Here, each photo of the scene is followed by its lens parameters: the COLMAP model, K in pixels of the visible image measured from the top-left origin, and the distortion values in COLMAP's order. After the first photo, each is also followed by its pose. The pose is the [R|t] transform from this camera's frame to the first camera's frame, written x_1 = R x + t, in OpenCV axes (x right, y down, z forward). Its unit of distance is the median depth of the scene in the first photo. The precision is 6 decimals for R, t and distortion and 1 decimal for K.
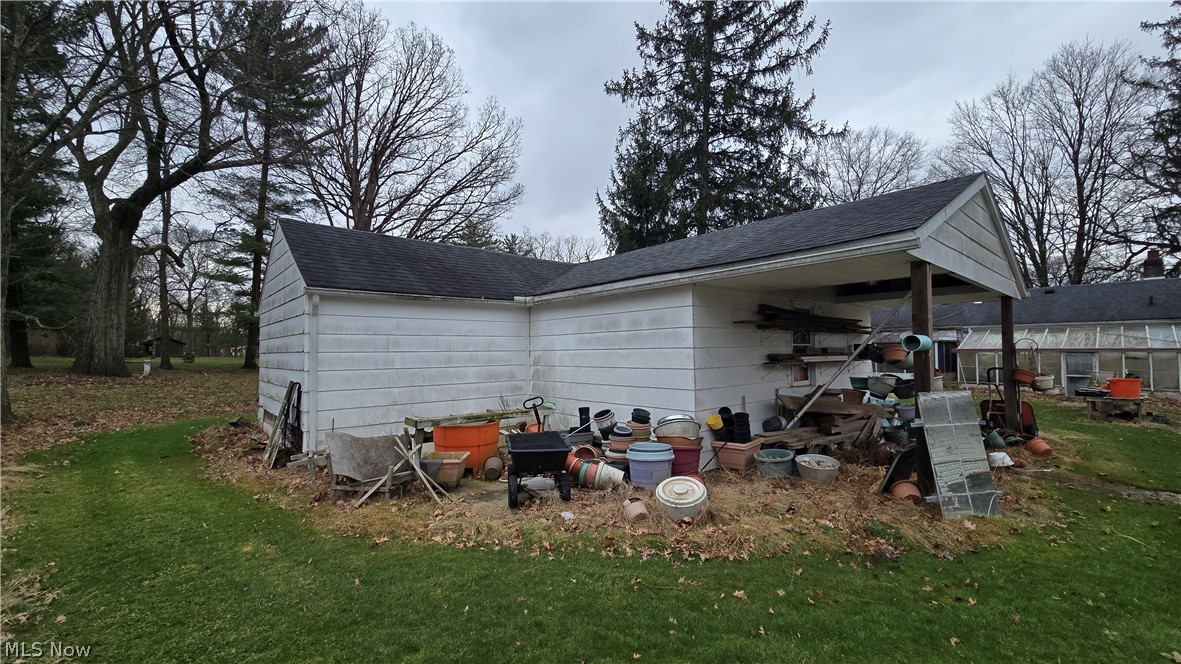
lens RADIAL K [[489.7, 0, 590.5], [0, 489.7, 332.0], [0, 0, 1]] dist [-0.000006, -0.000179]
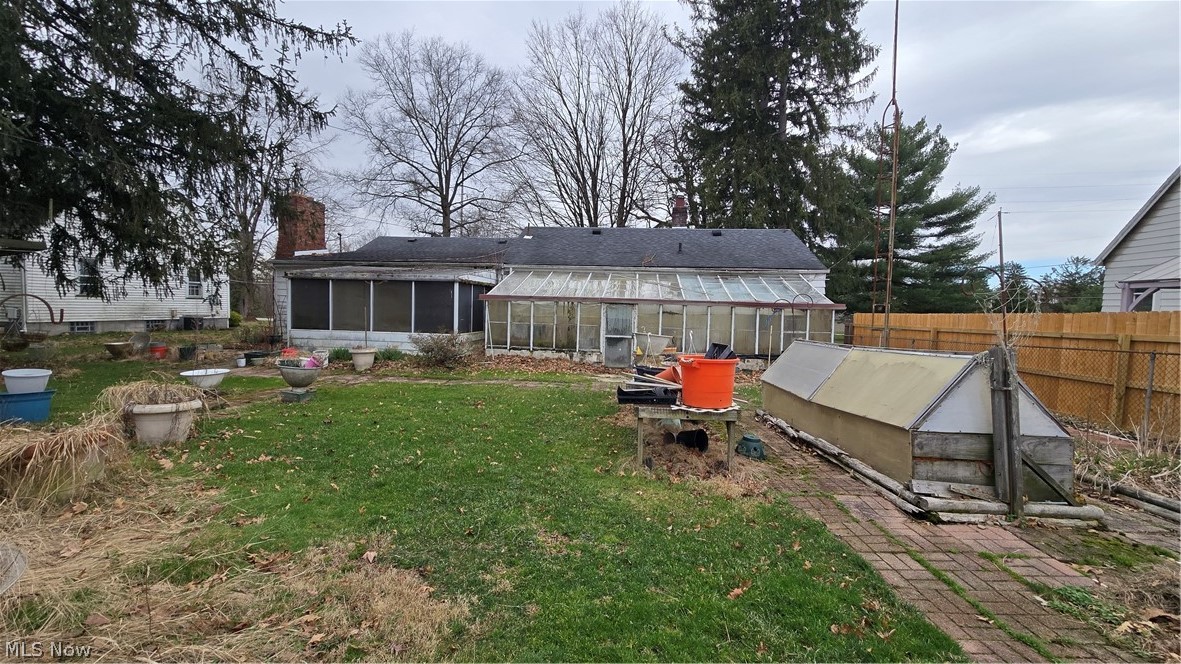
lens RADIAL K [[489.7, 0, 590.5], [0, 489.7, 332.0], [0, 0, 1]] dist [-0.000006, -0.000179]
pose [[0.739154, -0.012975, 0.673411, 0.376459], [-0.054728, 0.995351, 0.079248, 0.022217], [-0.671309, -0.095431, 0.735008, 0.388478]]
